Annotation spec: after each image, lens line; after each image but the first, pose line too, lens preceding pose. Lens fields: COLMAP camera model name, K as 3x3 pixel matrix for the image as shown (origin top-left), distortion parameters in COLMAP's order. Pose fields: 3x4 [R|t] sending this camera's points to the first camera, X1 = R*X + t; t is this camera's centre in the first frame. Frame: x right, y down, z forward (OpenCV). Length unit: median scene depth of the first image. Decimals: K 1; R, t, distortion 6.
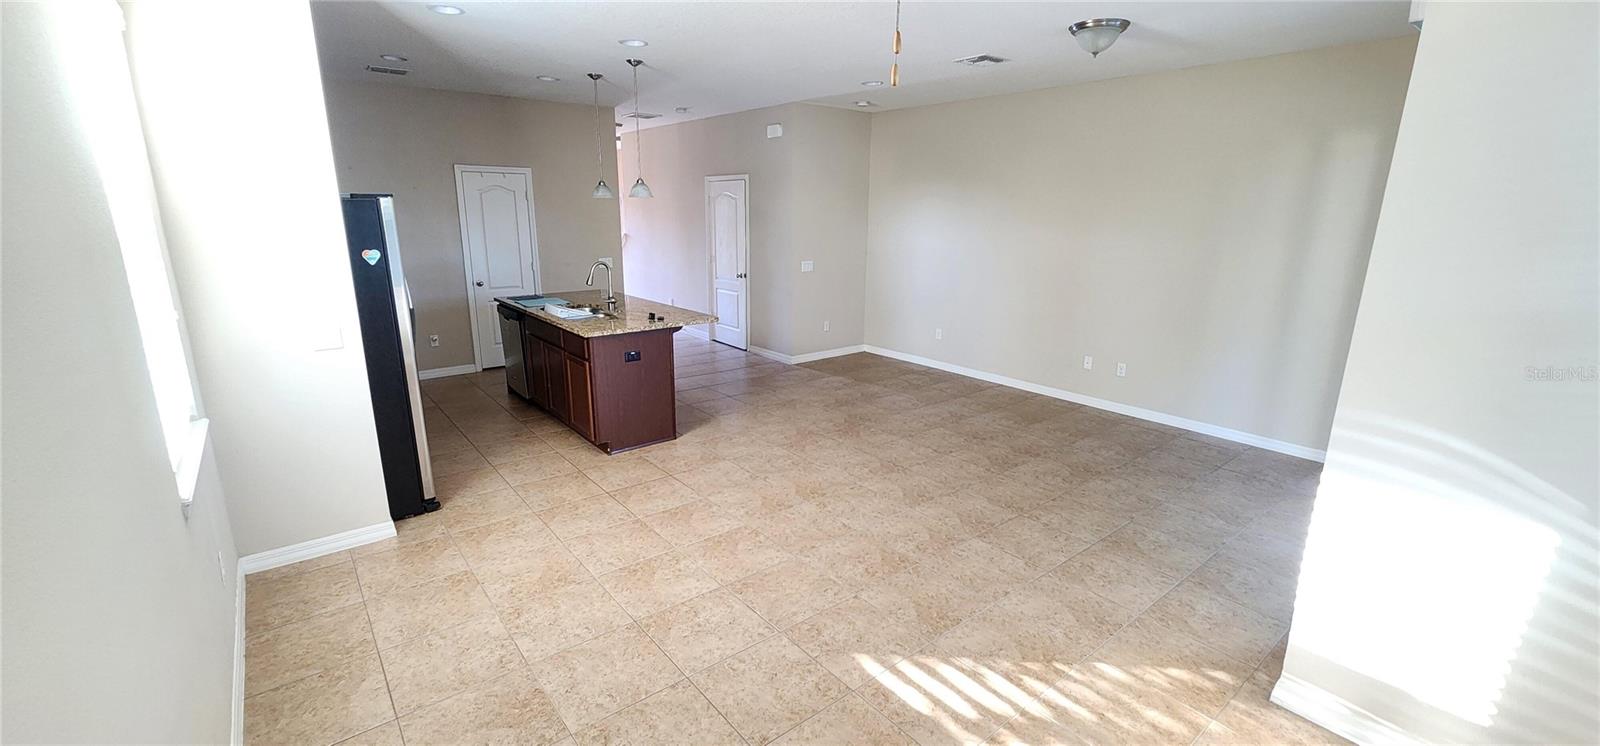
lens RADIAL K [[655.9, 0, 793.9], [0, 655.9, 372.6], [0, 0, 1]] dist [-0.000630, 0.000933]
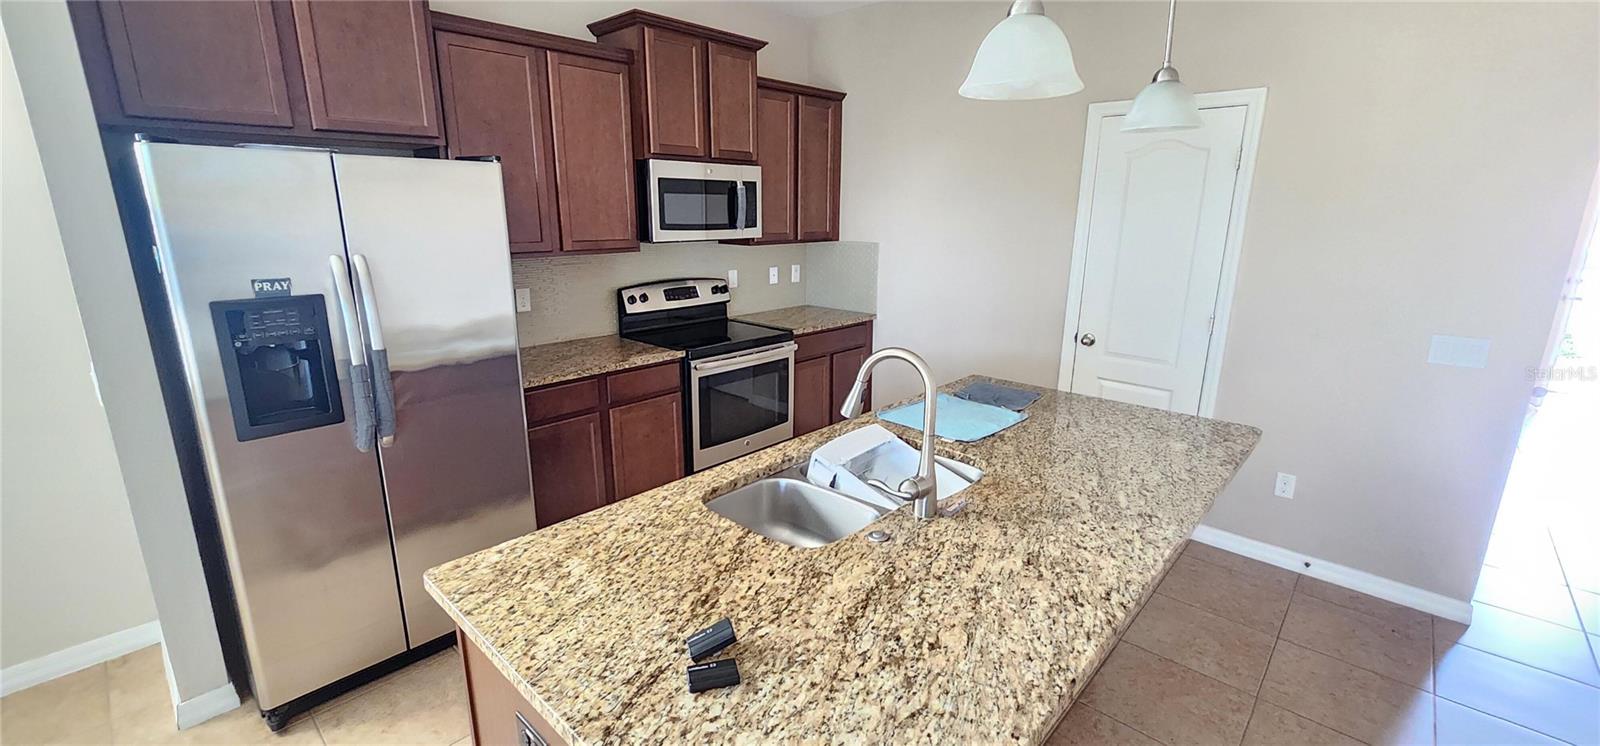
lens RADIAL K [[655.9, 0, 803.1], [0, 655.9, 368.6], [0, 0, 1]] dist [-0.000630, 0.000933]
pose [[0.148741, 0.229750, -0.961817, -0.025022], [-0.244798, 0.950917, 0.189289, -0.230334], [0.958097, 0.207295, 0.197683, 1.017016]]
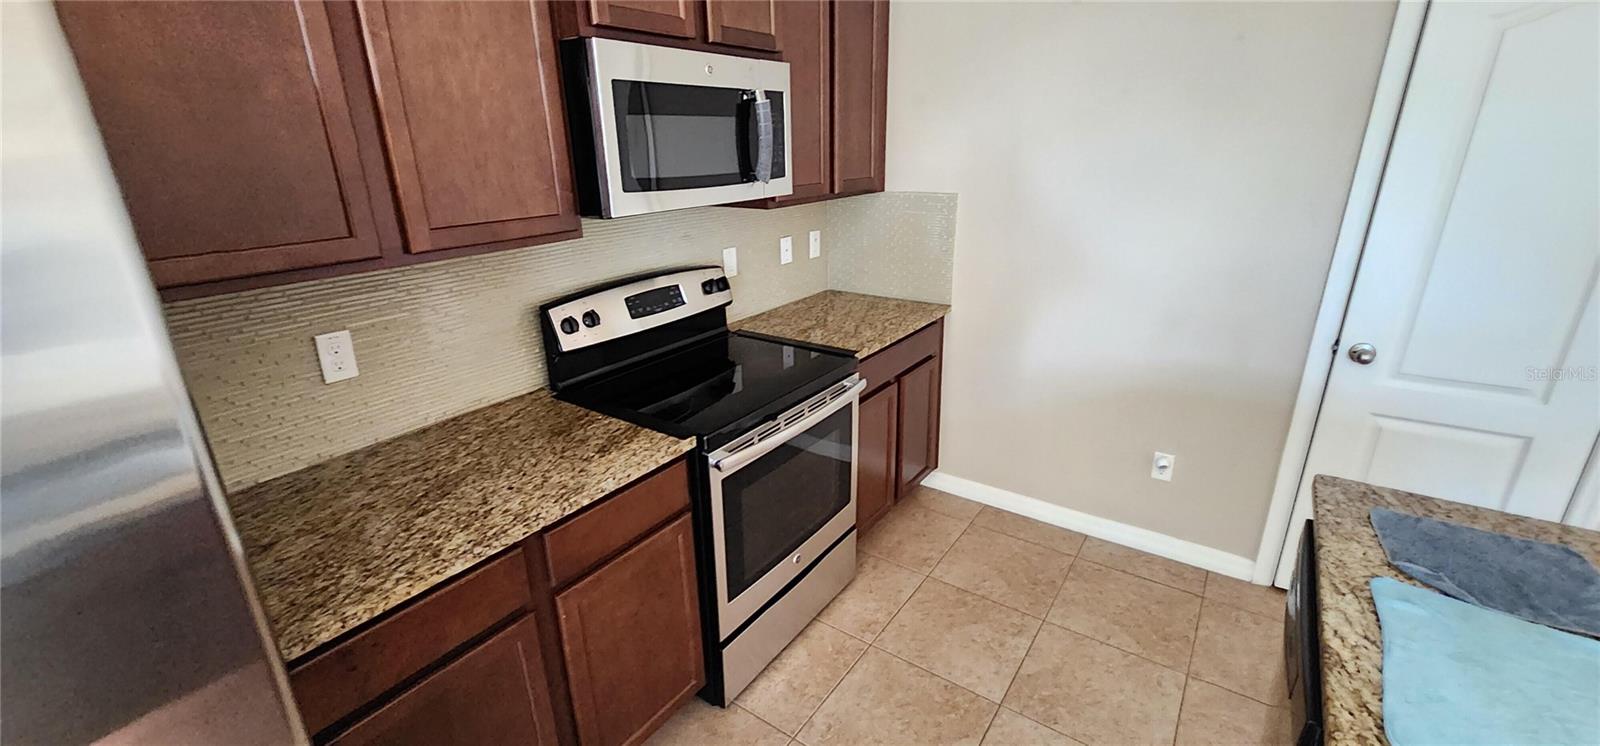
lens RADIAL K [[655.9, 0, 802.3], [0, 655.9, 367.8], [0, 0, 1]] dist [-0.000630, 0.000933]
pose [[0.279519, 0.302461, -0.911255, -0.397040], [-0.213146, 0.944951, 0.248265, -0.219173], [0.936183, 0.124836, 0.328600, 0.964150]]
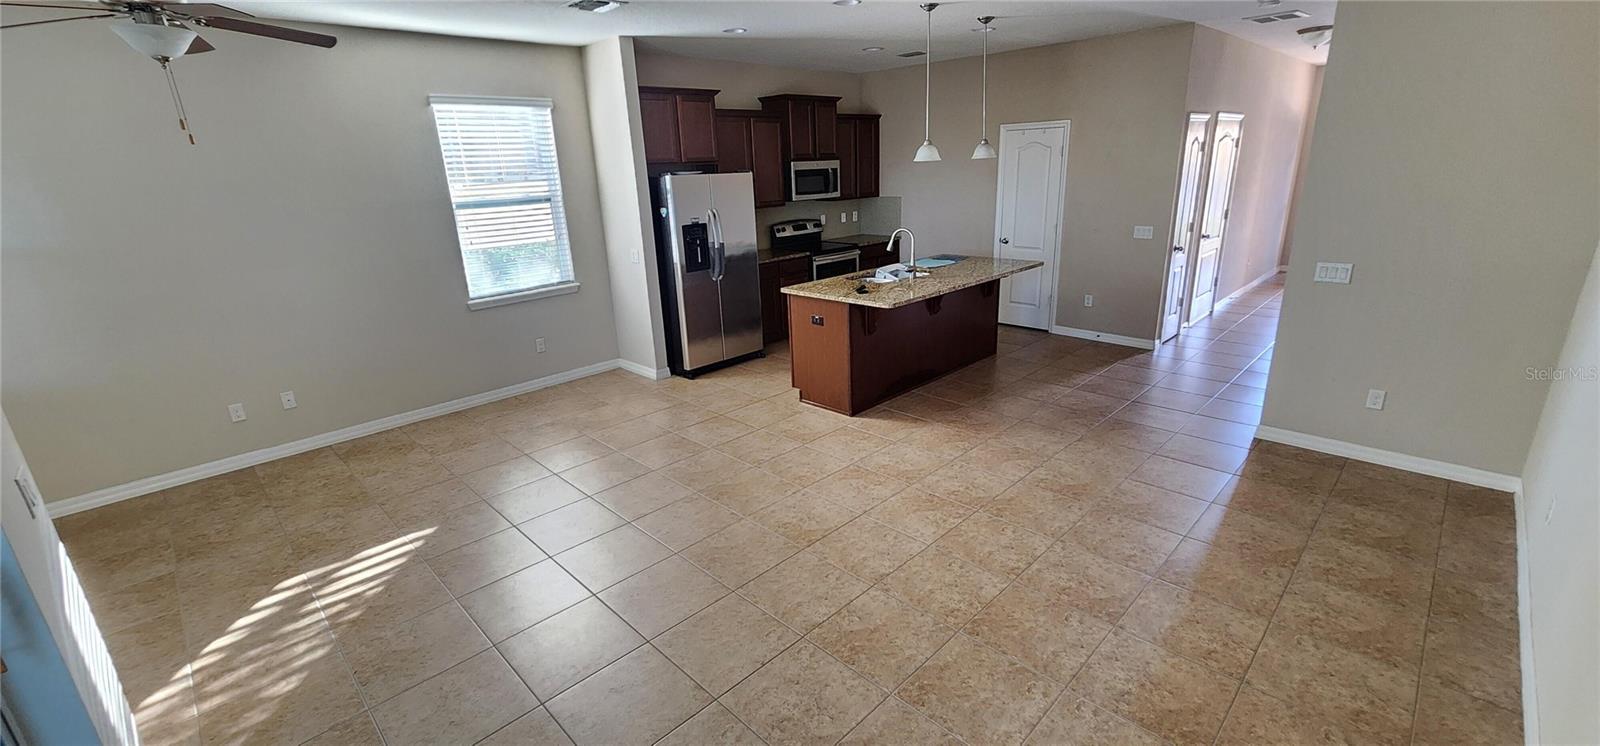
lens RADIAL K [[655.9, 0, 804.4], [0, 655.9, 369.8], [0, 0, 1]] dist [-0.000630, 0.000933]
pose [[0.108493, 0.287564, -0.951597, 0.772561], [-0.203470, 0.943405, 0.261890, -0.220722], [0.973052, 0.165208, 0.160863, 0.822827]]
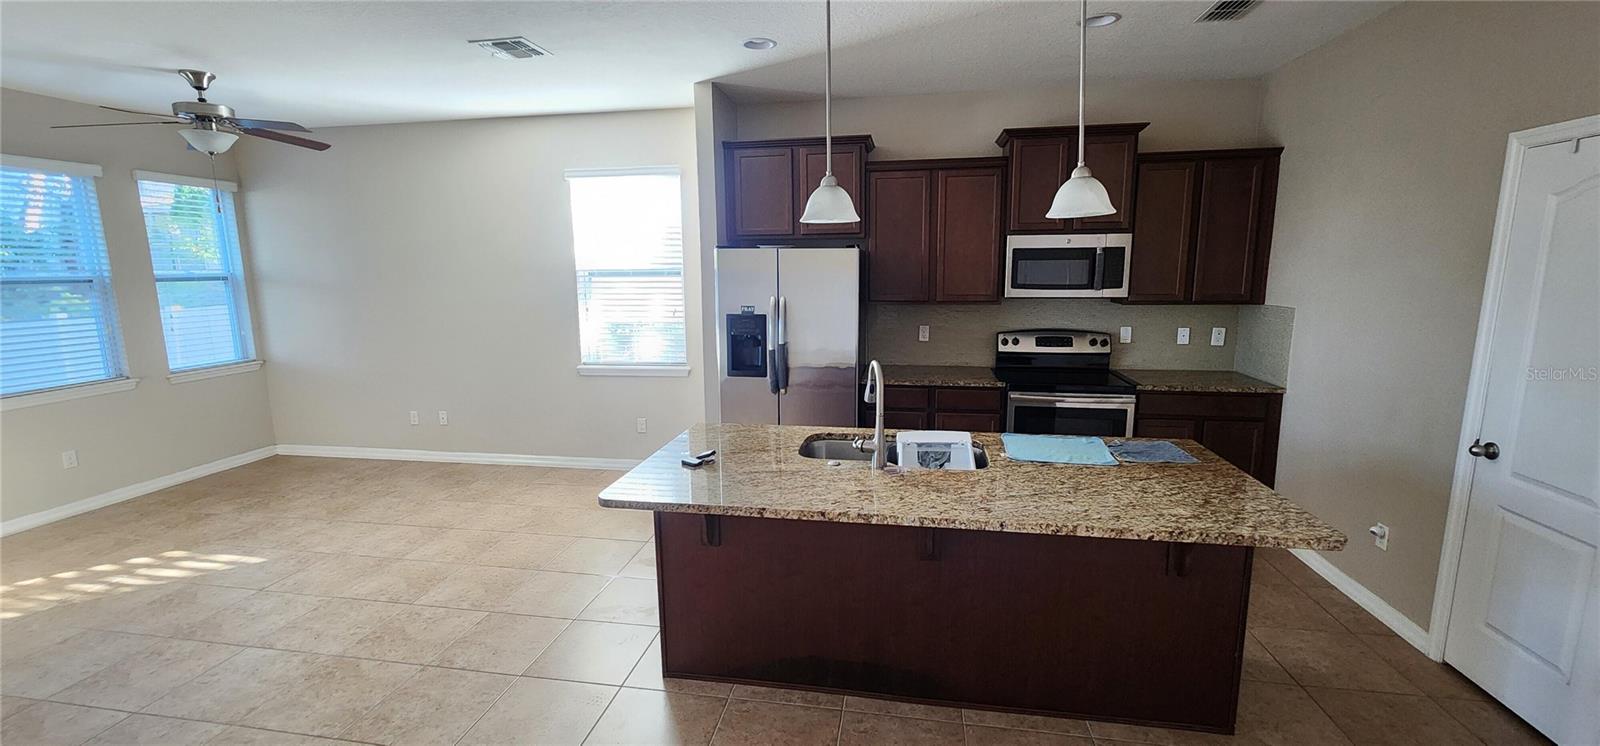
lens RADIAL K [[655.9, 0, 797.0], [0, 655.9, 367.6], [0, 0, 1]] dist [-0.000630, 0.000933]
pose [[-0.750018, 0.101436, -0.653593, 0.065981], [-0.158090, 0.932036, 0.326062, -0.348145], [0.642247, 0.347879, -0.683008, 1.447713]]
